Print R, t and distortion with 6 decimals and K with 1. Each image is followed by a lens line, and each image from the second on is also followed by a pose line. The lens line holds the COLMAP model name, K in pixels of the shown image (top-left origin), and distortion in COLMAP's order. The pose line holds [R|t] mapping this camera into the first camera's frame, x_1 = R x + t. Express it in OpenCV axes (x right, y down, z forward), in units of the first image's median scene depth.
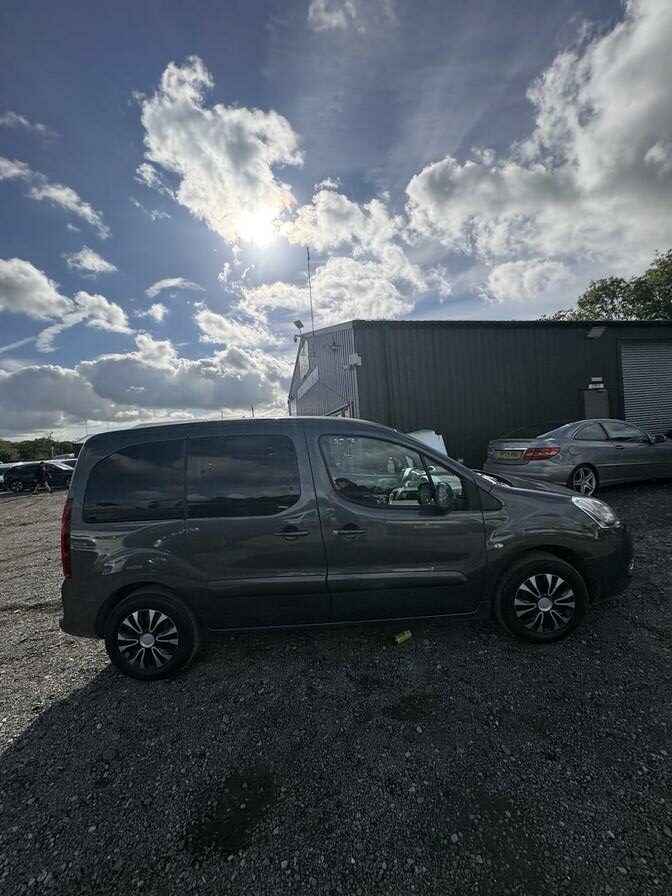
lens RADIAL K [[357.0, 0, 333.3], [0, 357.0, 450.5], [0, 0, 1]] dist [-0.001937, 0.000601]
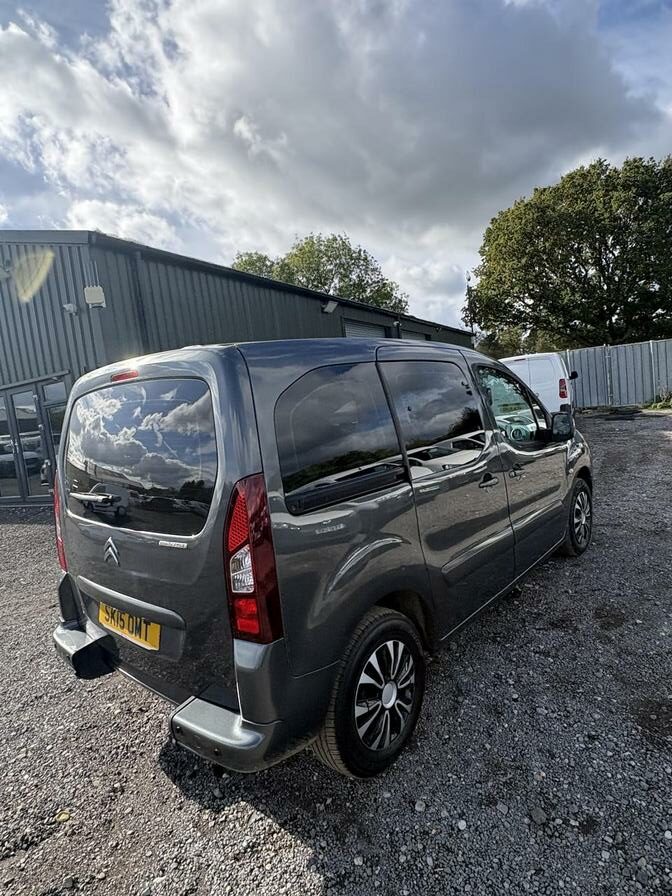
lens RADIAL K [[513.7, 0, 339.0], [0, 513.7, 440.4], [0, 0, 1]] dist [-0.003666, 0.001567]
pose [[0.652897, -0.058583, 0.755178, -0.294856], [0.092953, 0.995666, -0.003125, 0.025891], [-0.751722, 0.072236, 0.655512, 0.116372]]
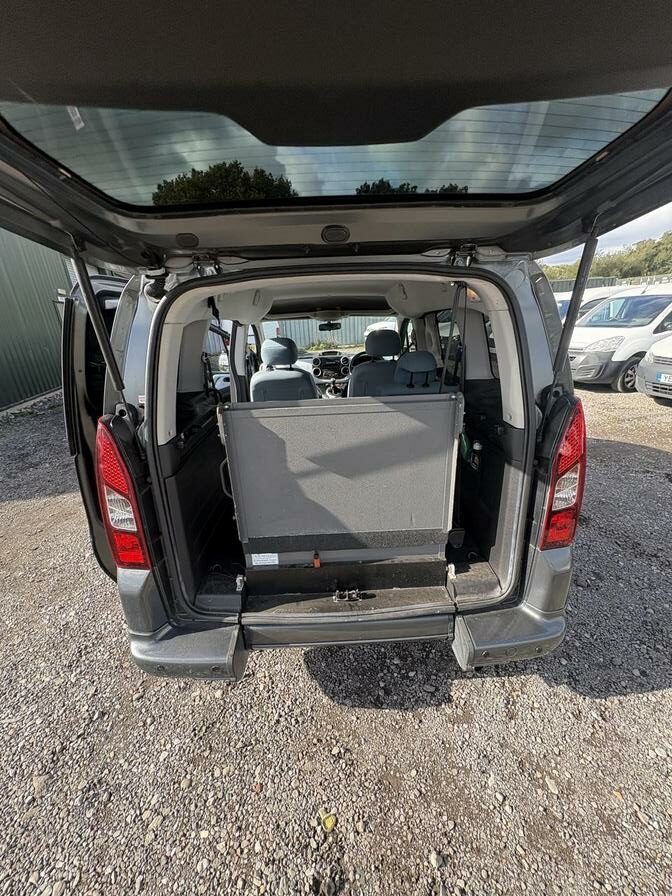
lens RADIAL K [[357.0, 0, 335.5], [0, 357.0, 448.2], [0, 0, 1]] dist [-0.001937, 0.000601]
pose [[-0.032168, -0.269997, 0.962324, -0.303055], [0.097557, 0.957376, 0.271870, 0.010536], [-0.994710, 0.102627, -0.004457, 0.333591]]
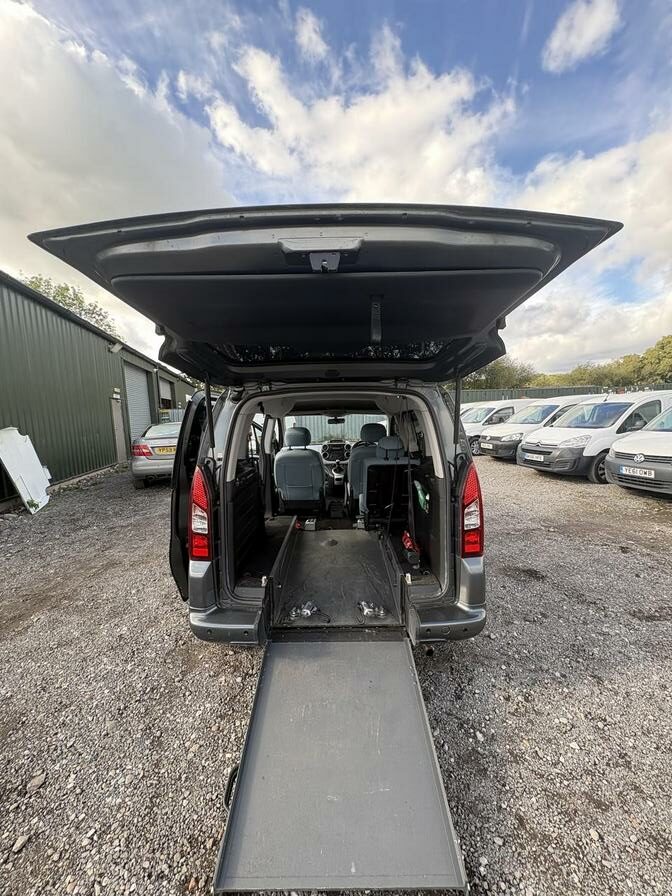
lens RADIAL K [[357.0, 0, 334.1], [0, 357.0, 448.6], [0, 0, 1]] dist [-0.001937, 0.000601]
pose [[0.004354, -0.014725, 0.999882, -0.390369], [0.074698, 0.997103, 0.014359, 0.019110], [-0.997197, 0.074627, 0.005442, 0.328328]]
